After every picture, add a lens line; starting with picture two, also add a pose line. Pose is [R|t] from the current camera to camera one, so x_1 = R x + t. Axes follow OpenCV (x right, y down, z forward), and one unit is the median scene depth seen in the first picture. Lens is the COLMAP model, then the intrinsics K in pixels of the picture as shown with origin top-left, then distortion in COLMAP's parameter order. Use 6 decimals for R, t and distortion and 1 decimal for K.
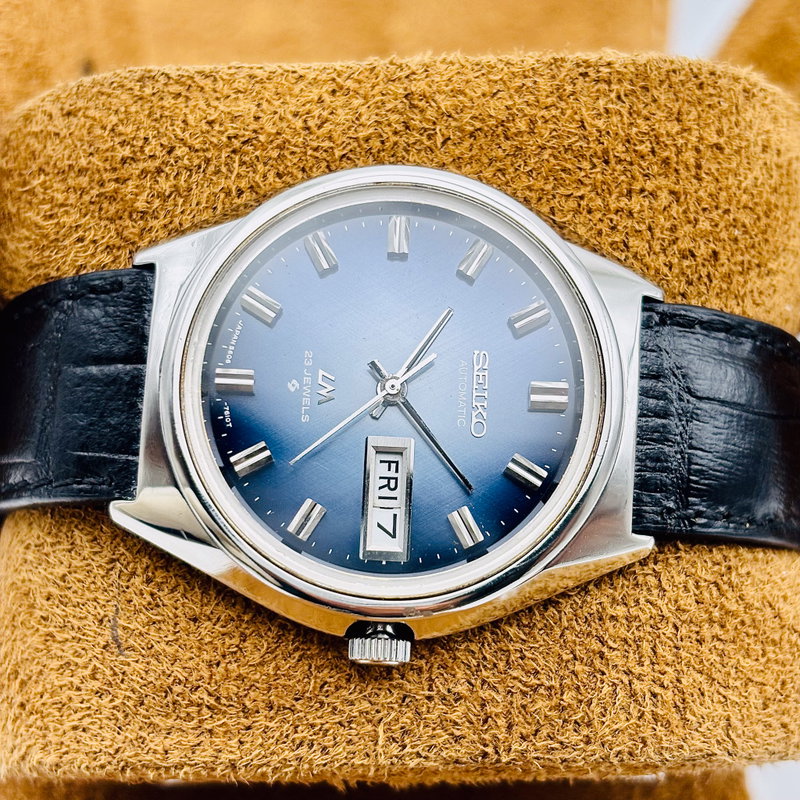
lens RADIAL K [[1813.4, 0, 375.9], [0, 1813.4, 398.8], [0, 0, 1]] dist [0.206673, -0.828968]
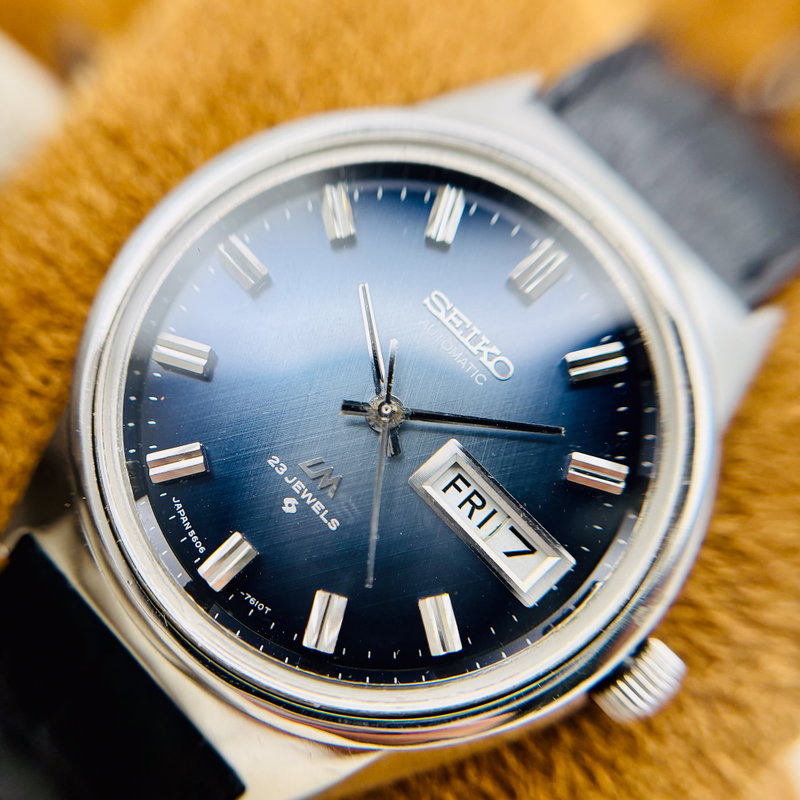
lens RADIAL K [[974.4, 0, 361.6], [0, 974.4, 401.4], [0, 0, 1]] dist [0.561441, 0.000456]
pose [[0.690832, -0.714552, 0.110305, -0.038362], [0.715055, 0.697805, 0.042019, -0.032095], [-0.106996, 0.049846, 0.993009, 0.580720]]
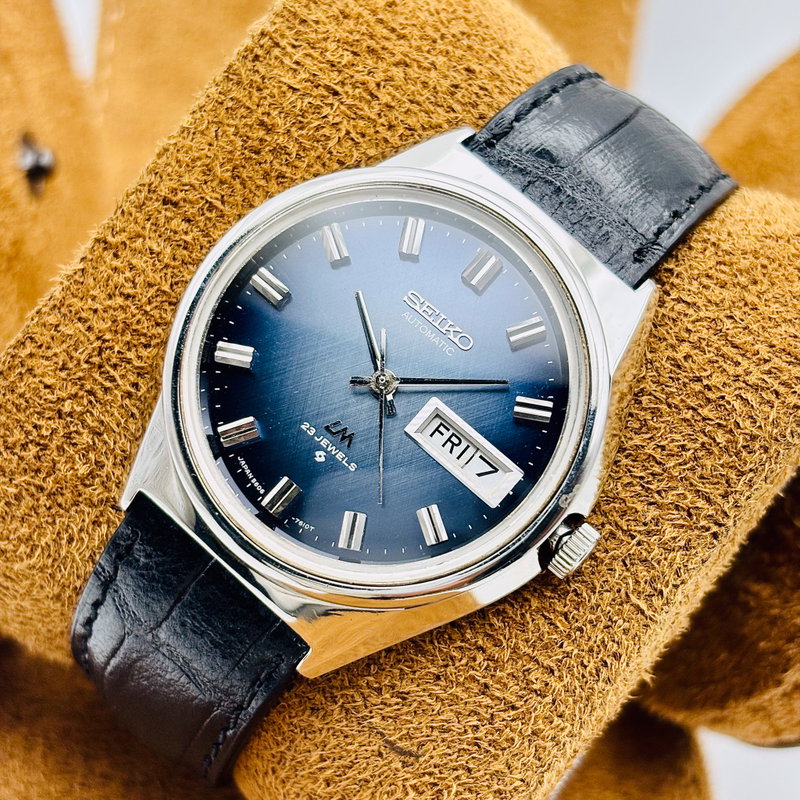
lens RADIAL K [[1813.4, 0, 375.9], [0, 1813.4, 398.8], [0, 0, 1]] dist [0.206673, -0.828968]
pose [[0.622112, -0.779050, 0.077828, -0.078356], [0.781836, 0.623416, -0.009221, 0.006288], [-0.041336, 0.066585, 0.996924, -0.025303]]
